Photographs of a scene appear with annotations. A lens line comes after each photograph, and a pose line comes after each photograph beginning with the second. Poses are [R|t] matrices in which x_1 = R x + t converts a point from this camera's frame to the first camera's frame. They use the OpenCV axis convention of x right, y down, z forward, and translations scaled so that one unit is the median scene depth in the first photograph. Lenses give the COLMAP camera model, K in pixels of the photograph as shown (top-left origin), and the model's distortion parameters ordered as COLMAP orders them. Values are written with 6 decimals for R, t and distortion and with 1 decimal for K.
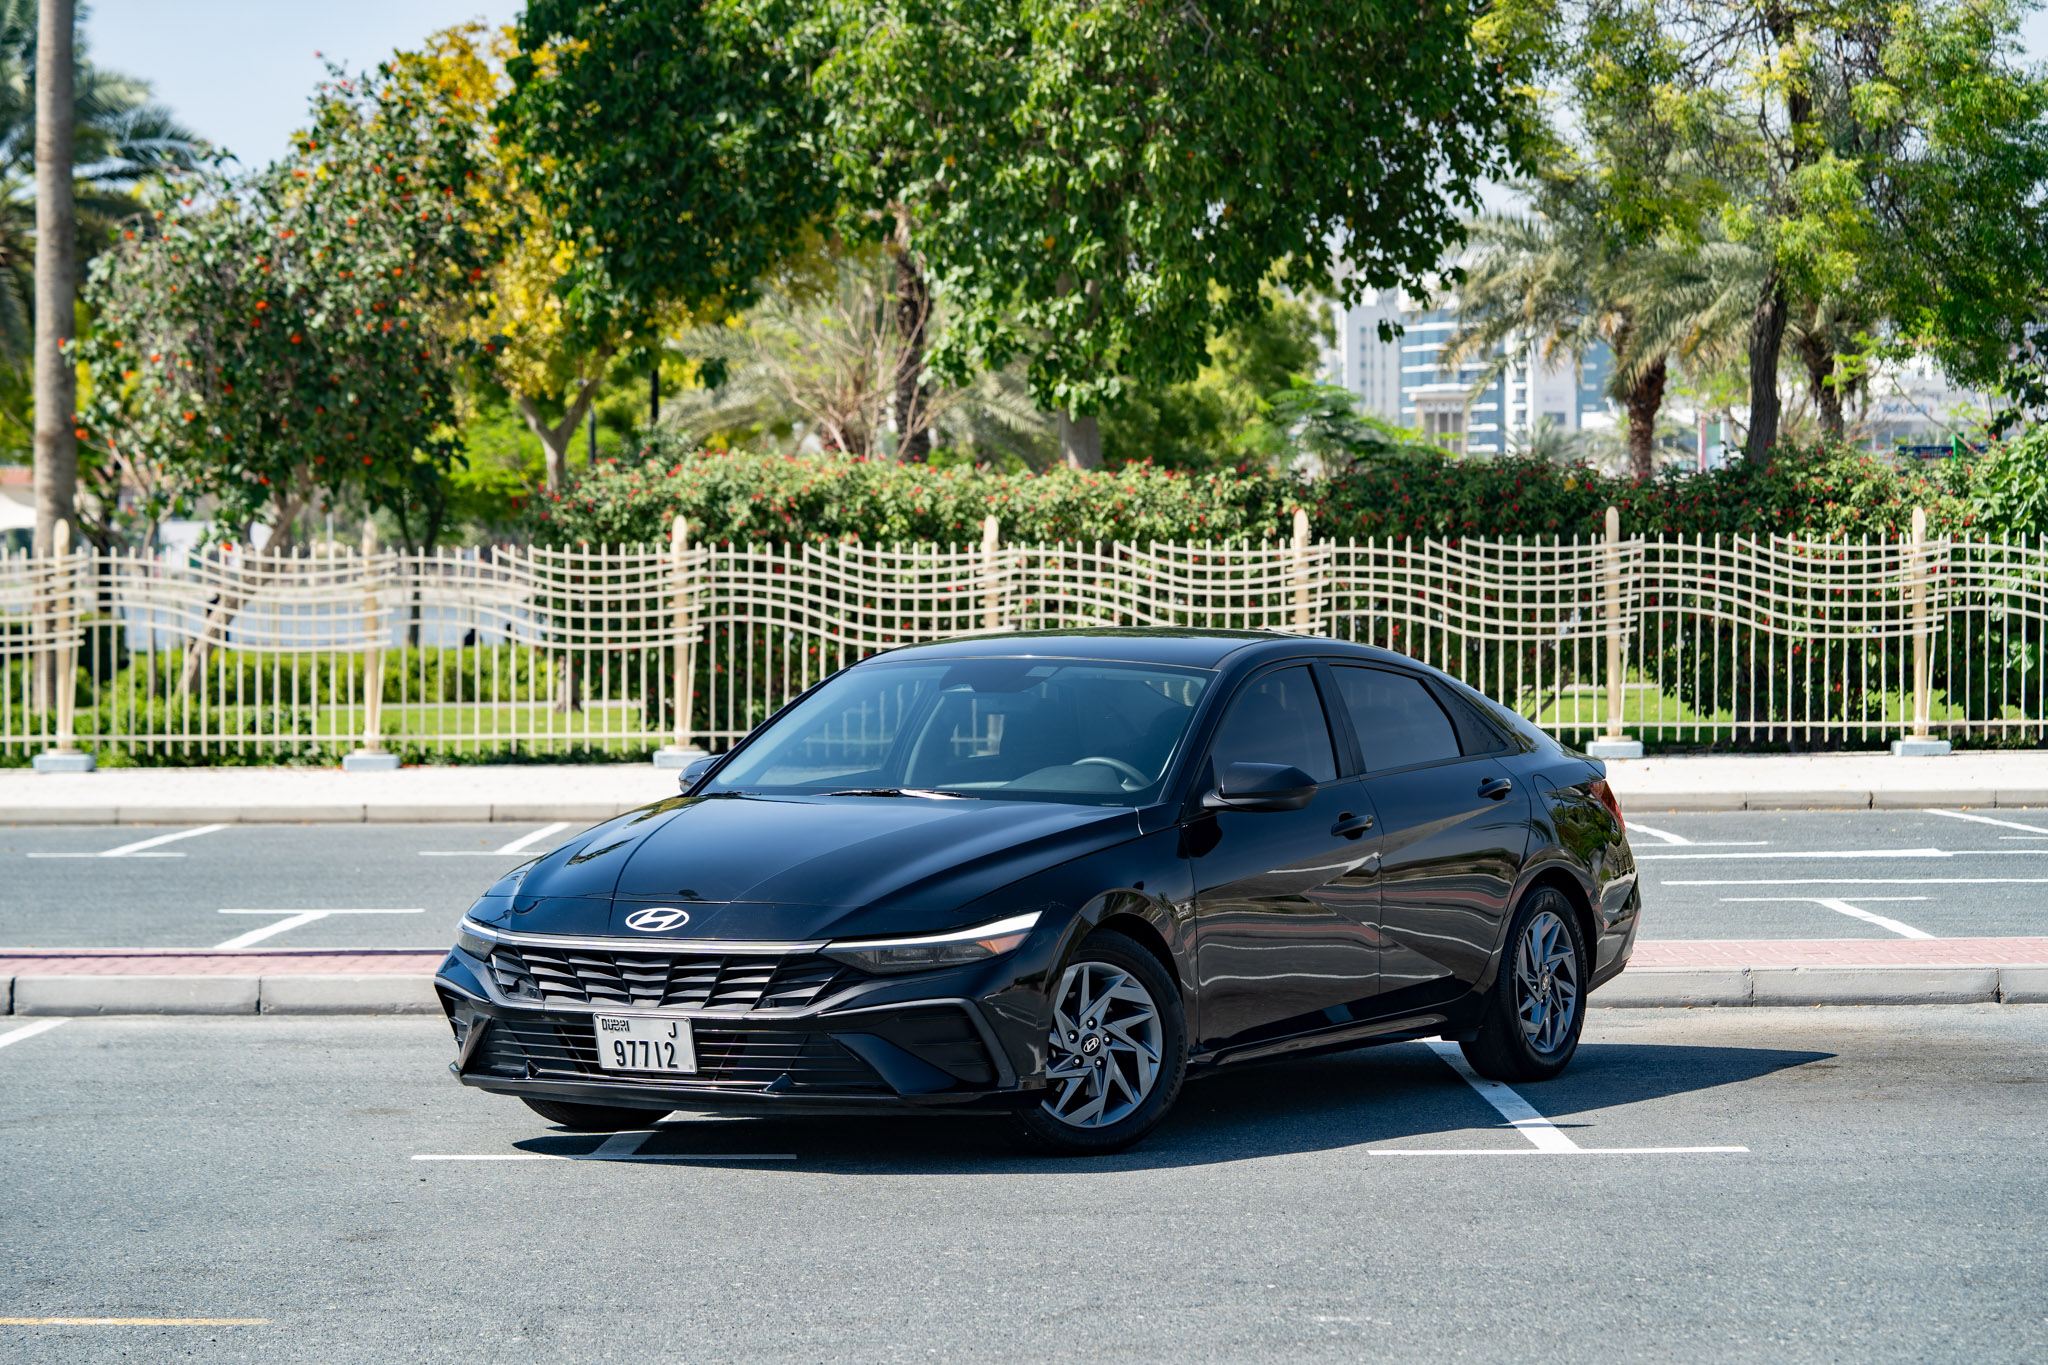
lens RADIAL K [[5450.8, 0, 1020.8], [0, 5450.8, 685.1], [0, 0, 1]] dist [-0.118448, 0.000000]
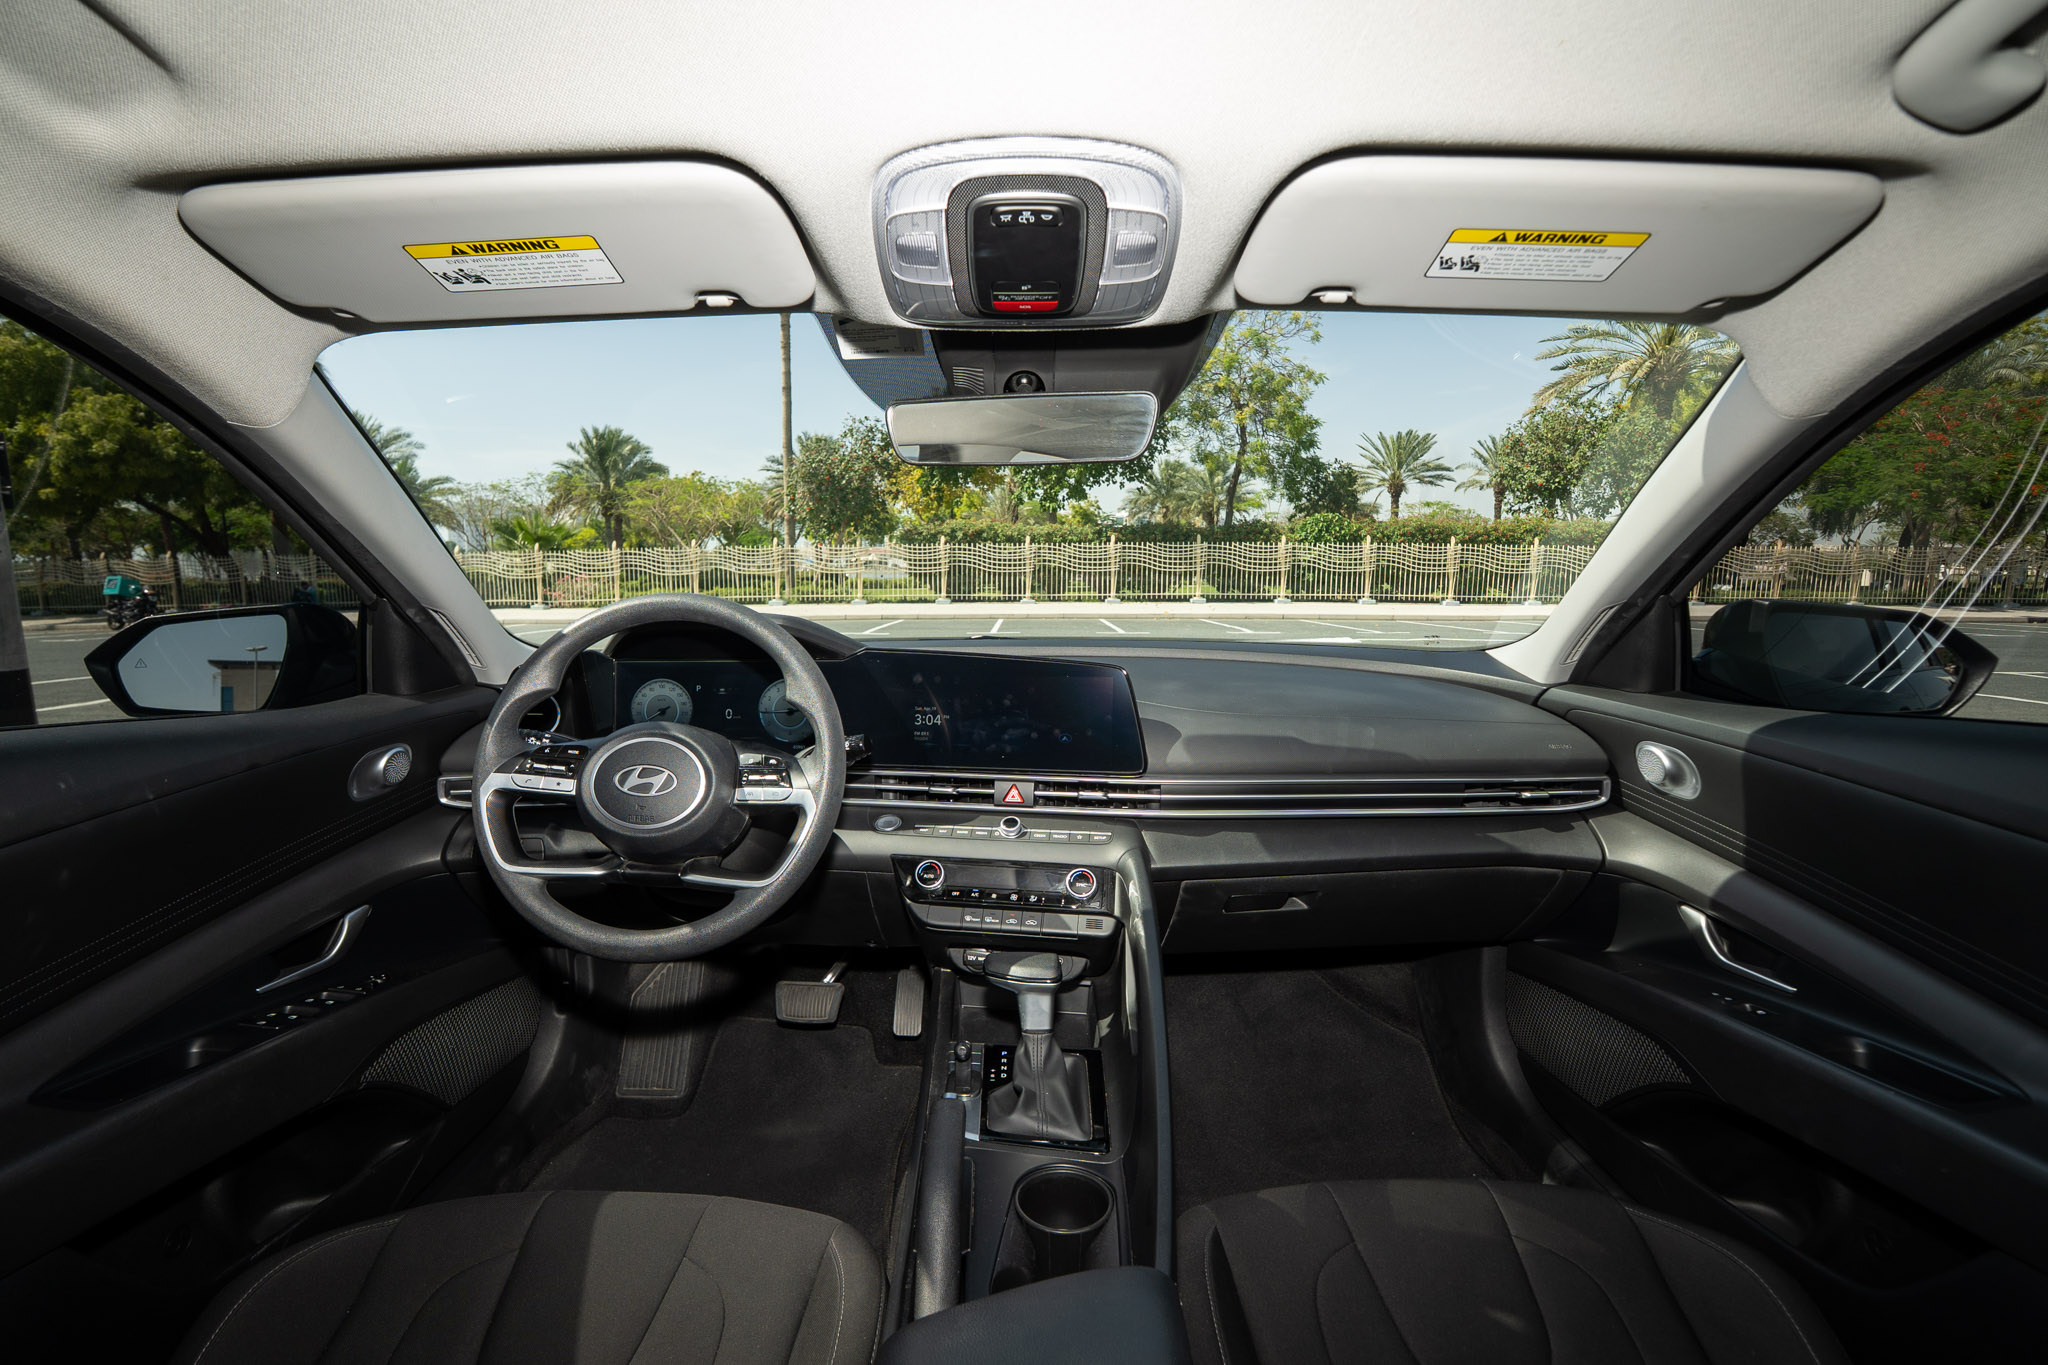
lens RADIAL K [[909.3, 0, 1009.5], [0, 909.3, 675.0], [0, 0, 1]] dist [-0.036147, 0.000140]
pose [[0.999442, 0.008146, -0.032408, 0.002781], [-0.005188, 0.995898, 0.090337, 0.006960], [0.033010, -0.090118, 0.995384, 0.387522]]
